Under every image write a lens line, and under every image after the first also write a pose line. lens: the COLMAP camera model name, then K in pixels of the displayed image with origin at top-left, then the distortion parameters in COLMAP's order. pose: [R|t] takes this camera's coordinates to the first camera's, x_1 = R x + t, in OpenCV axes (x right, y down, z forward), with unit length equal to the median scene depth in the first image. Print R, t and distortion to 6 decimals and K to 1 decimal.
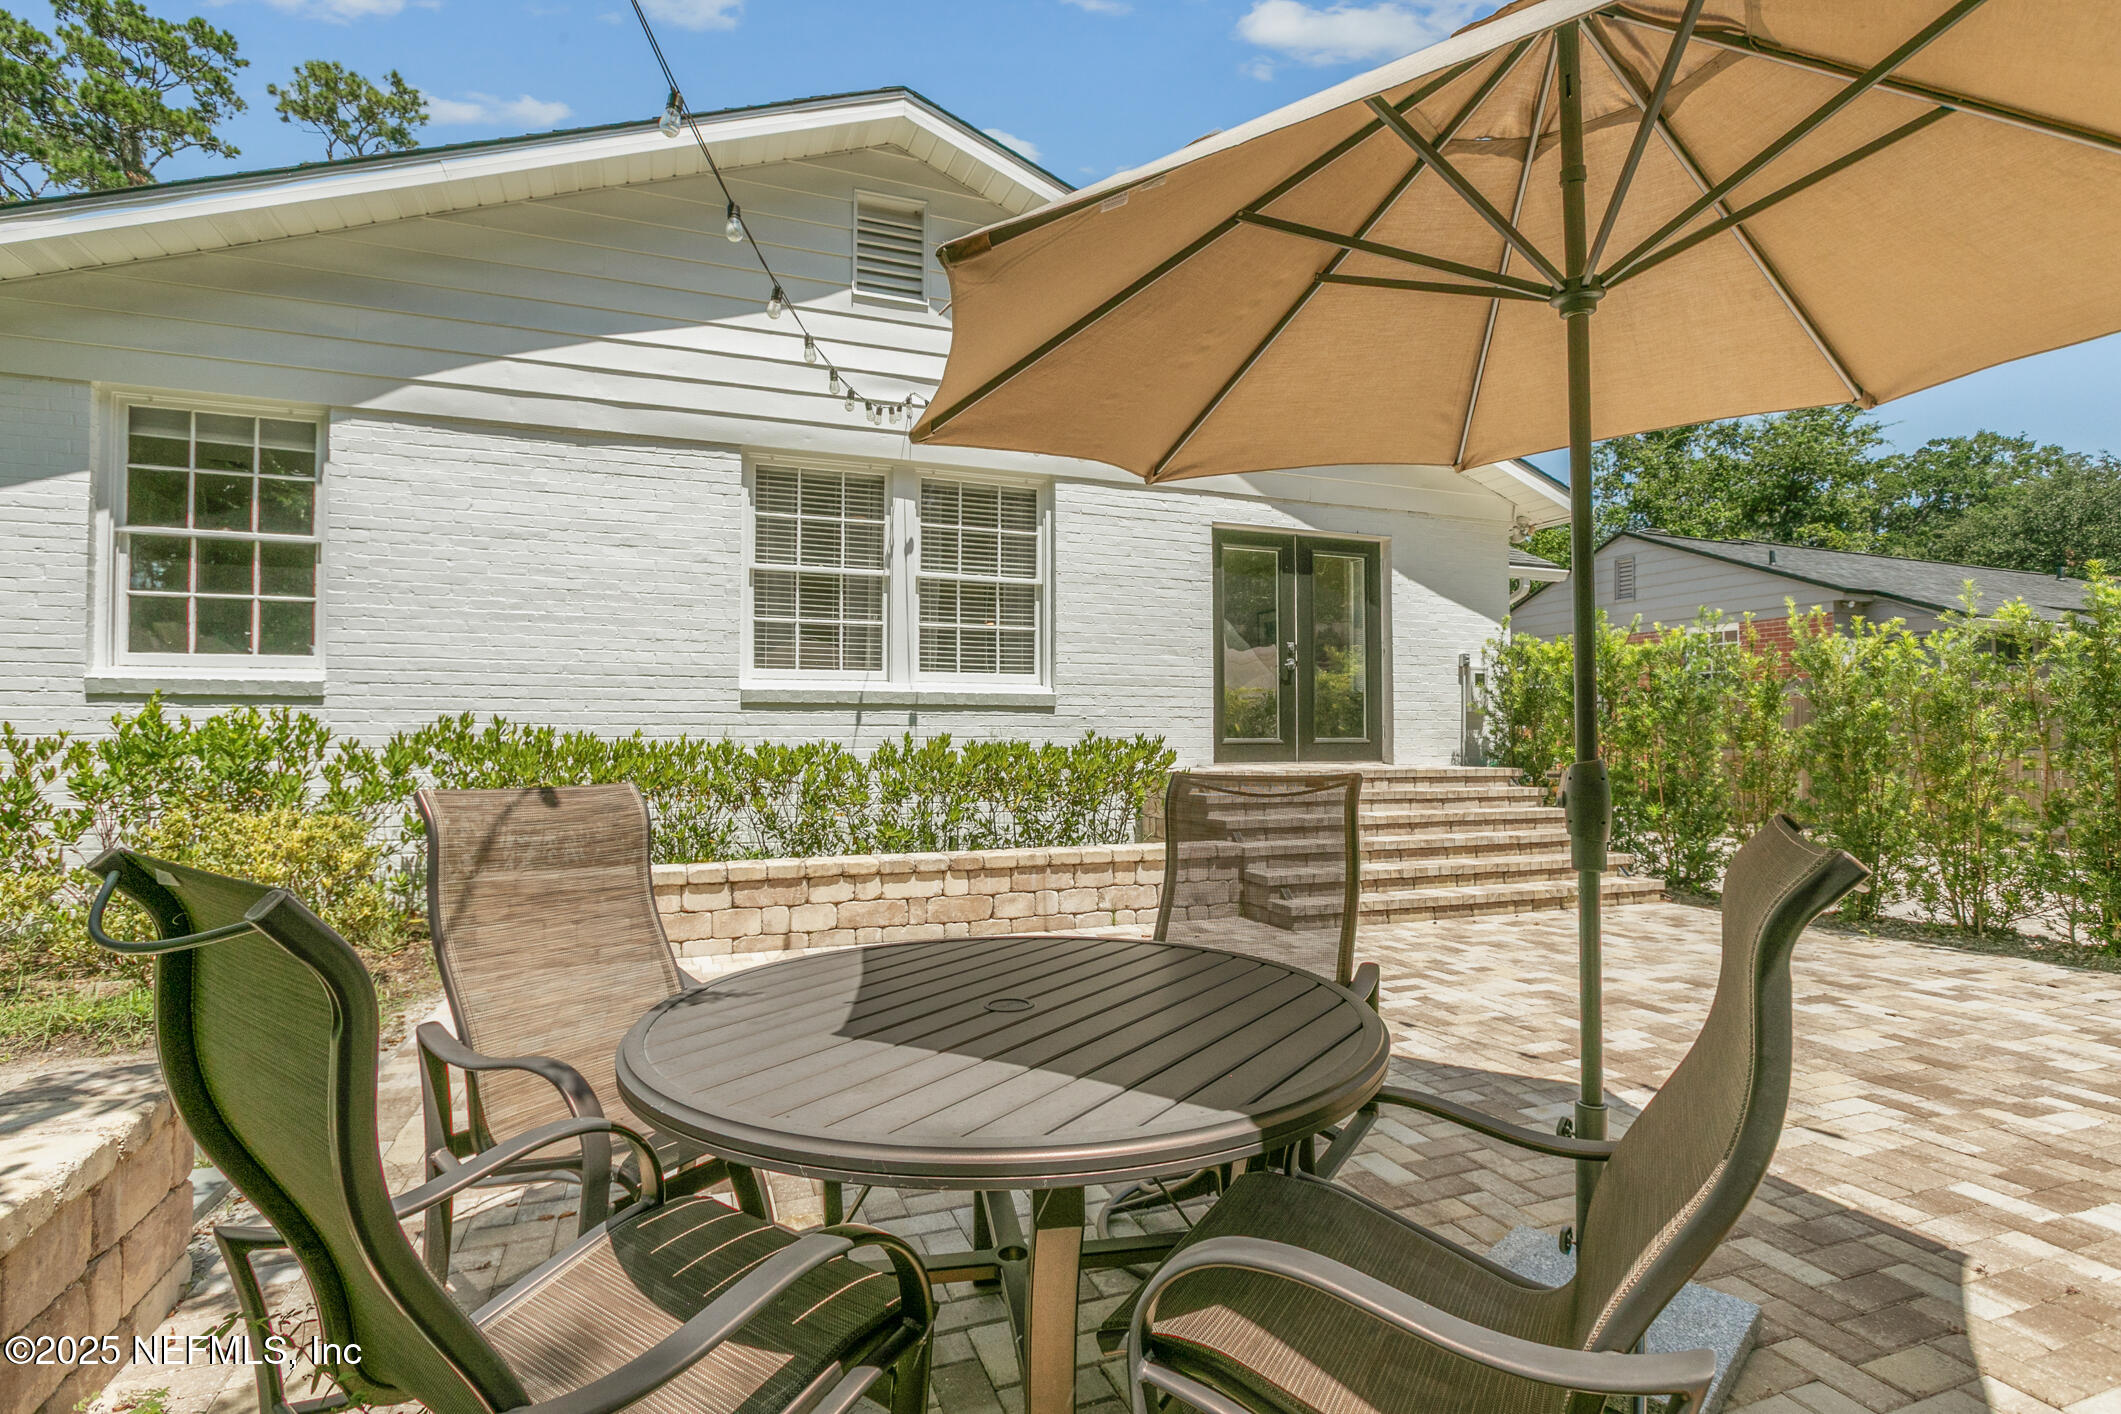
lens RADIAL K [[1029.9, 0, 1043.2], [0, 1029.9, 709.2], [0, 0, 1]] dist [-0.005239, 0.002277]
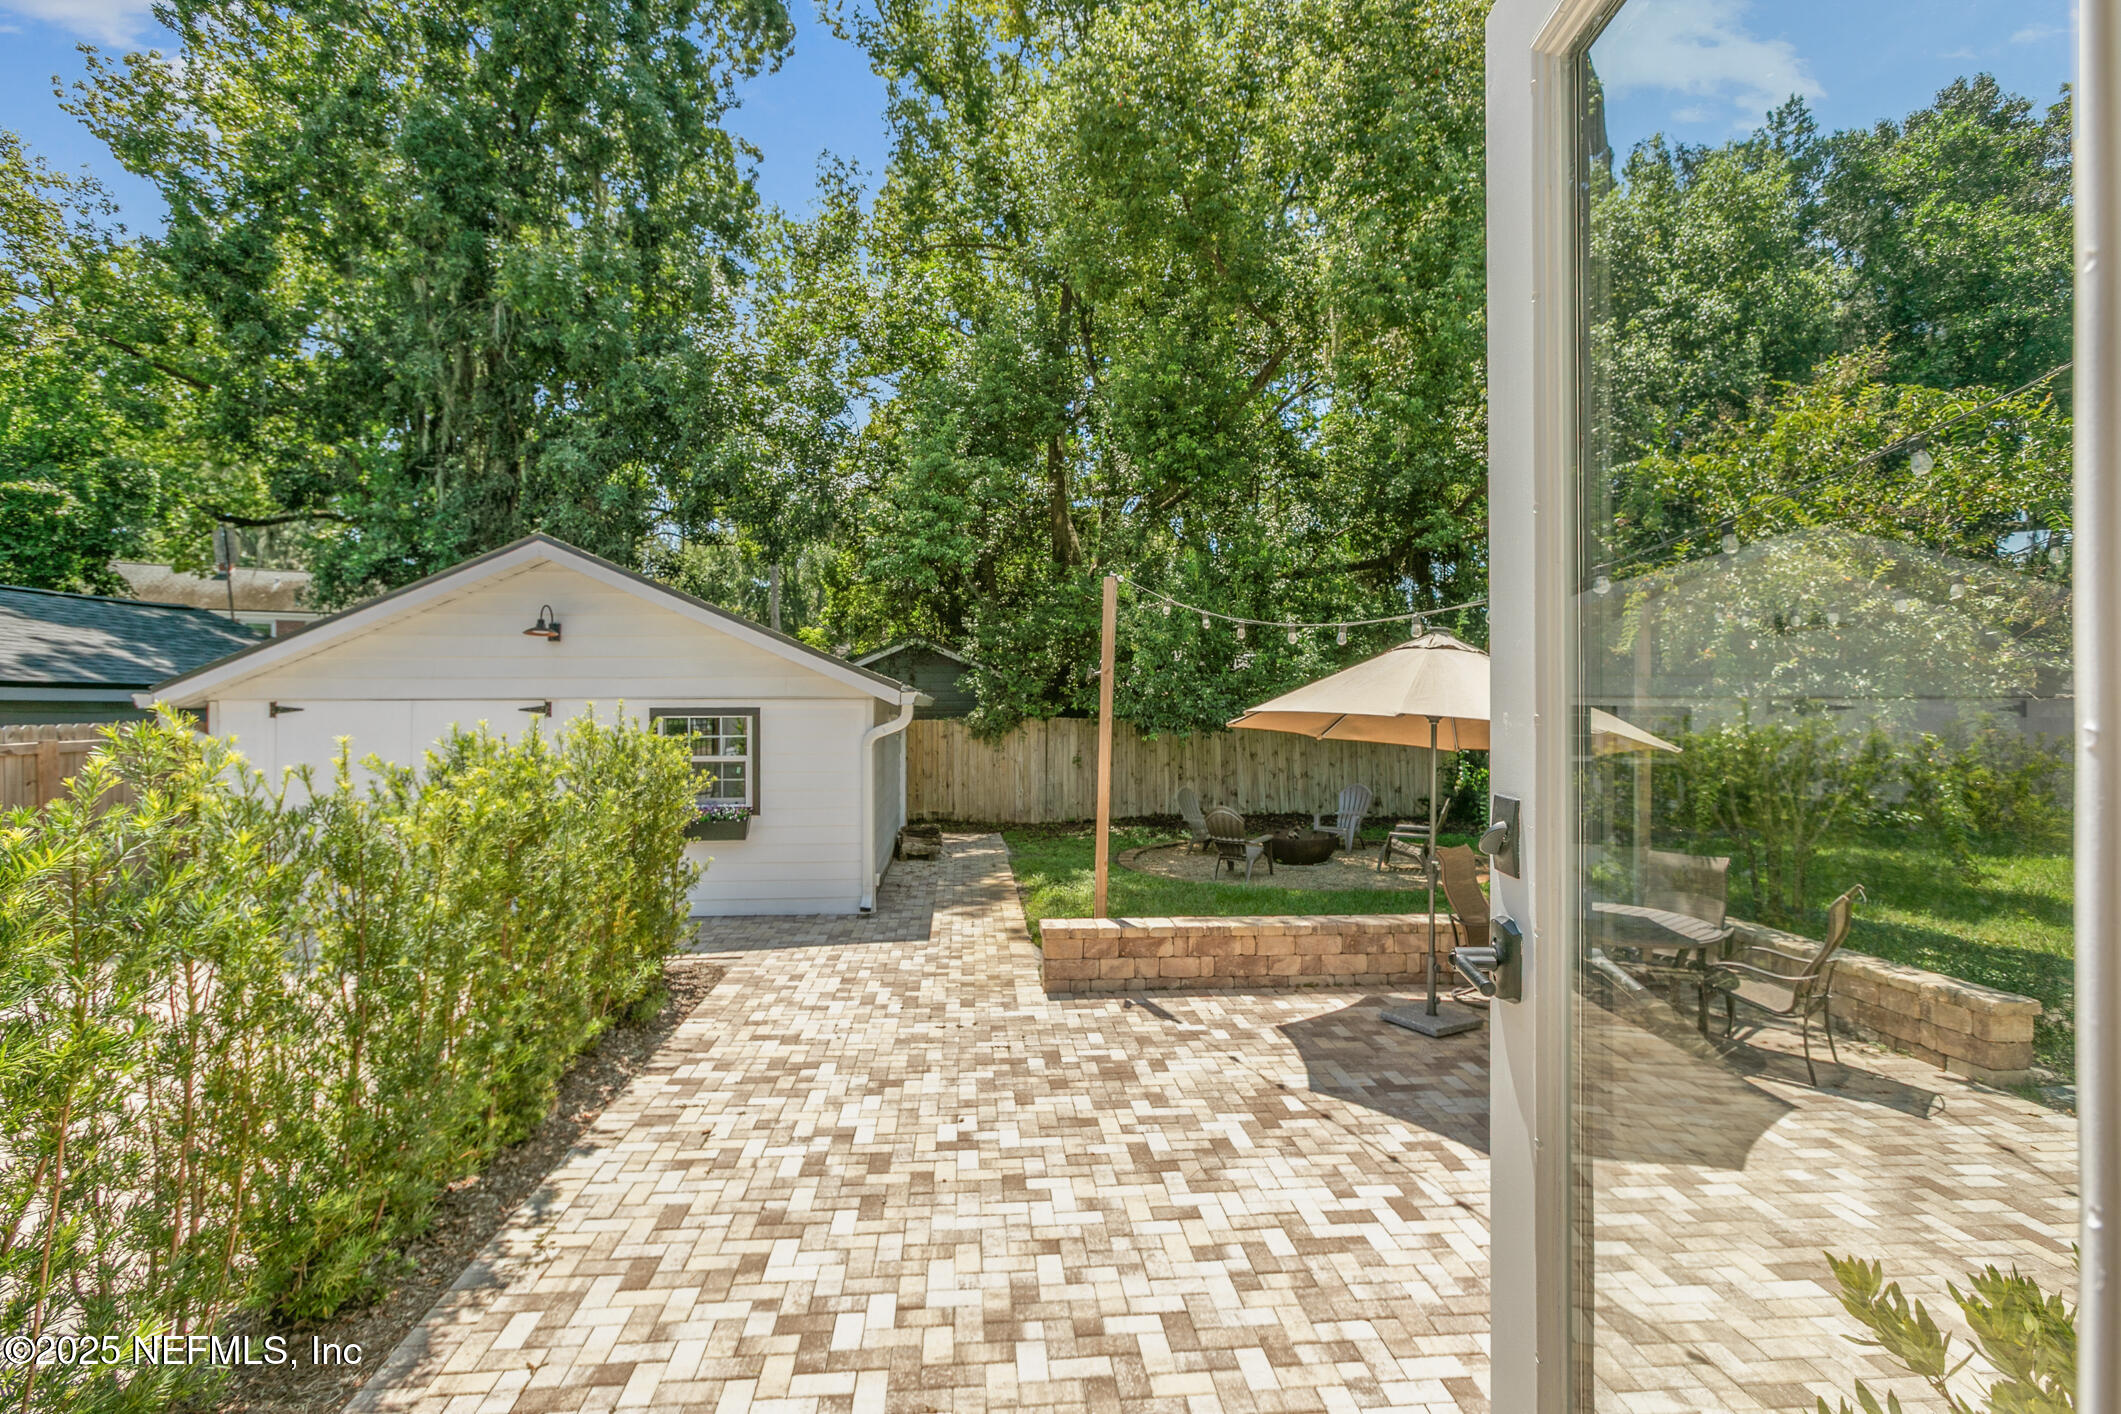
lens RADIAL K [[960.9, 0, 1047.4], [0, 960.9, 705.4], [0, 0, 1]] dist [-0.009395, 0.002817]
pose [[-0.960109, 0.007591, 0.279521, 0.234271], [-0.002065, 0.999412, -0.034235, -0.092657], [-0.279617, -0.033447, -0.959529, 1.212914]]
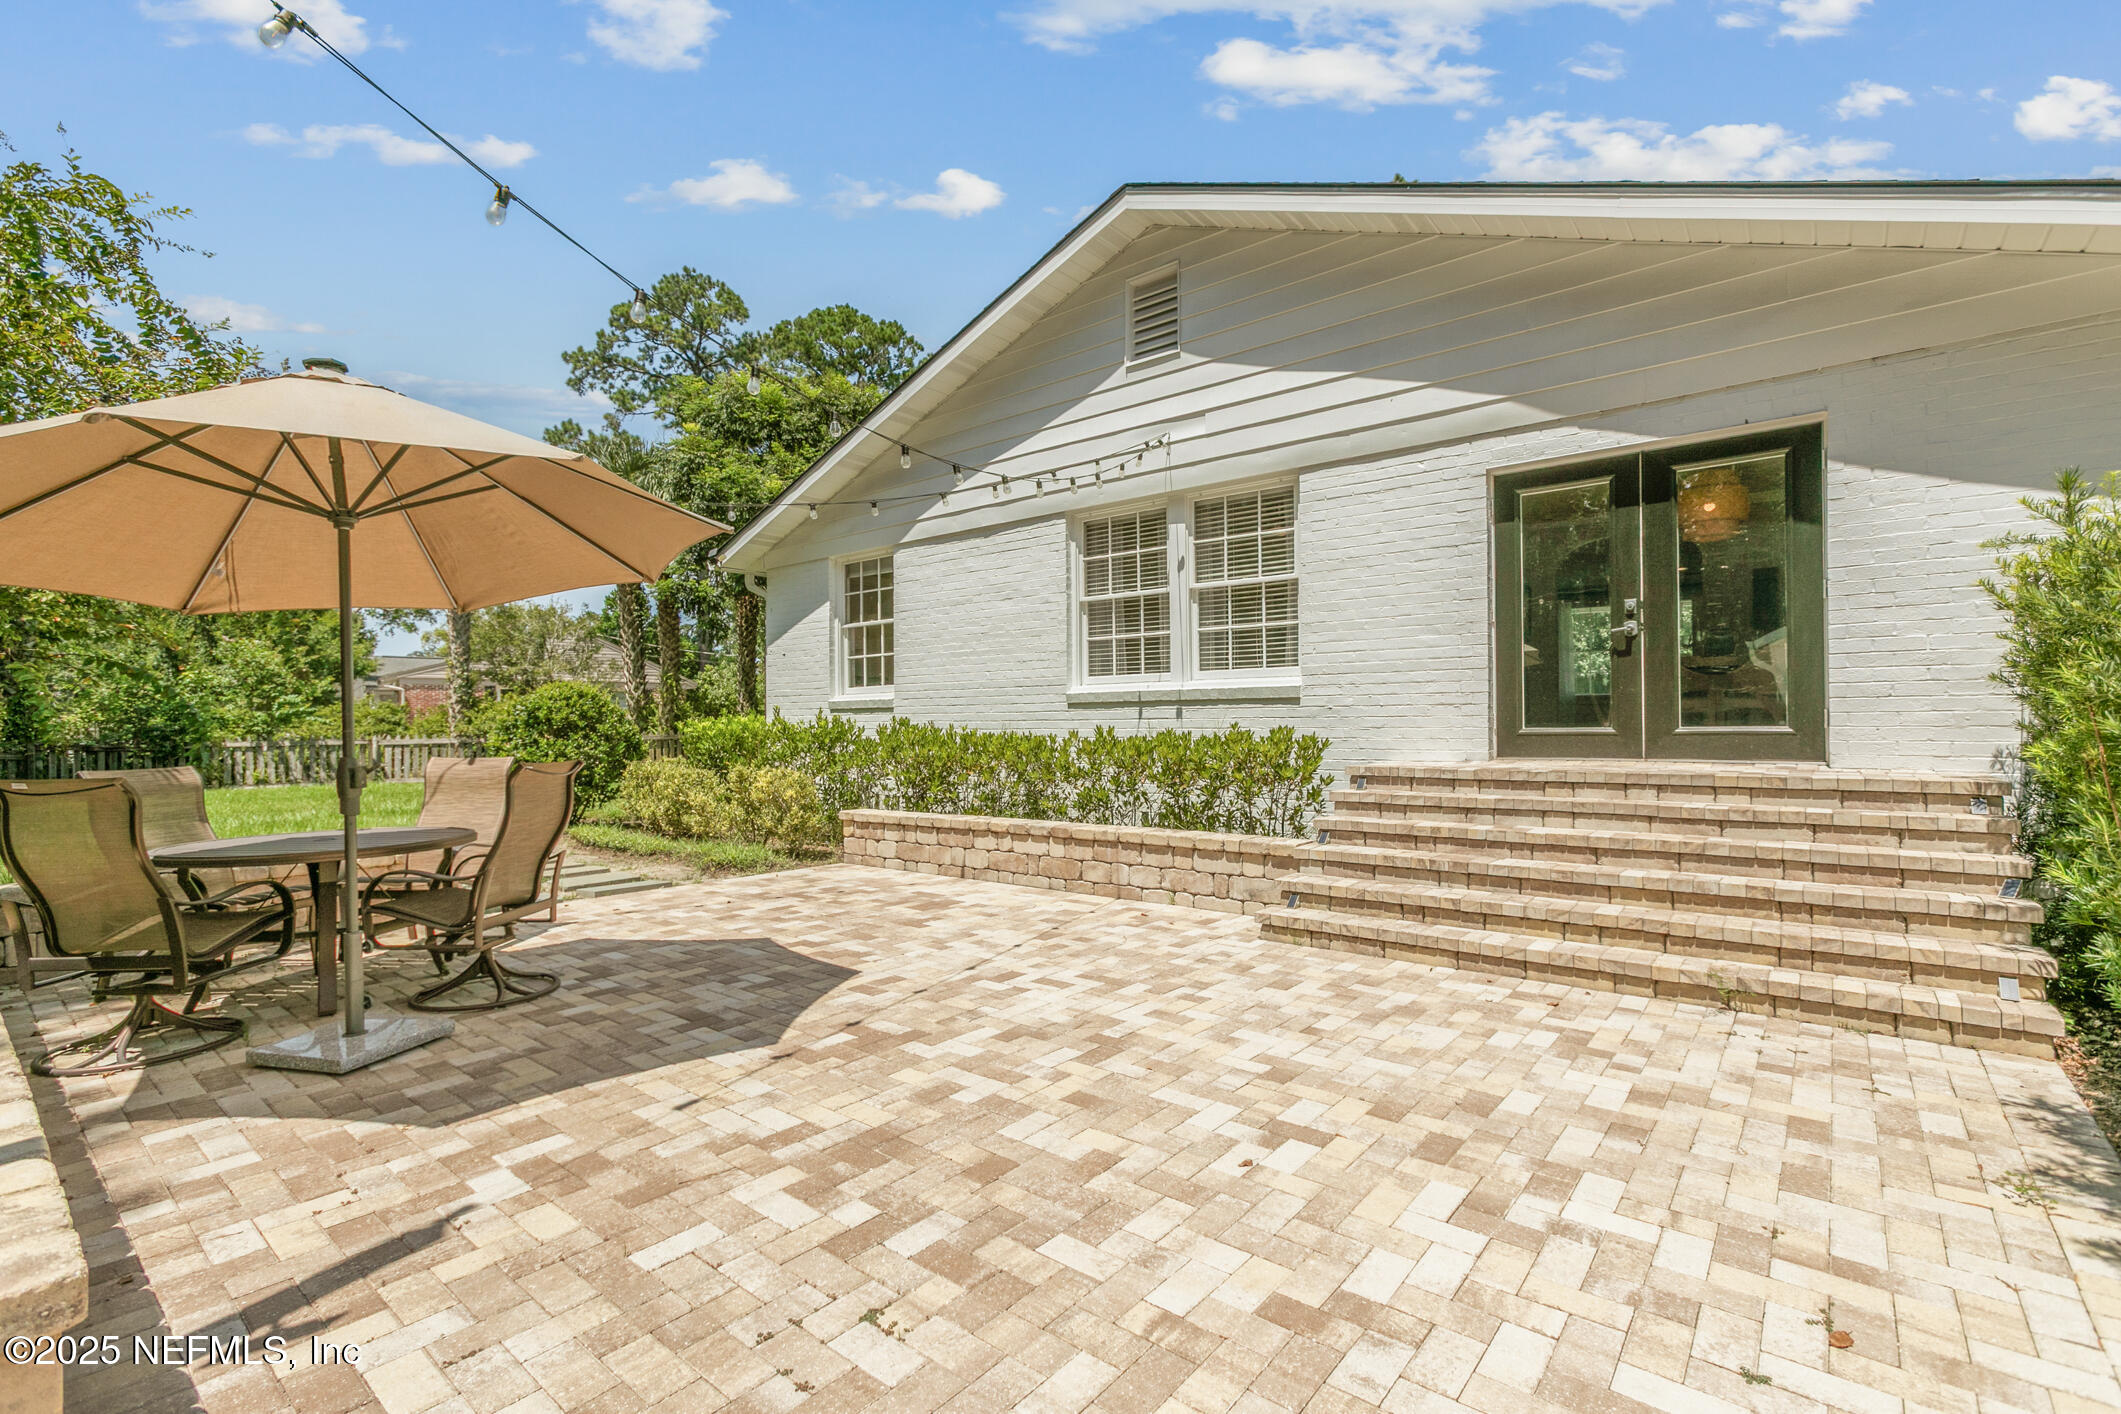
lens RADIAL K [[960.9, 0, 1058.2], [0, 960.9, 717.5], [0, 0, 1]] dist [-0.009395, 0.002817]
pose [[0.492985, -0.009618, -0.869984, 0.758201], [0.033929, 0.999391, 0.008178, 0.001168], [0.869376, -0.033549, 0.493011, 0.348629]]
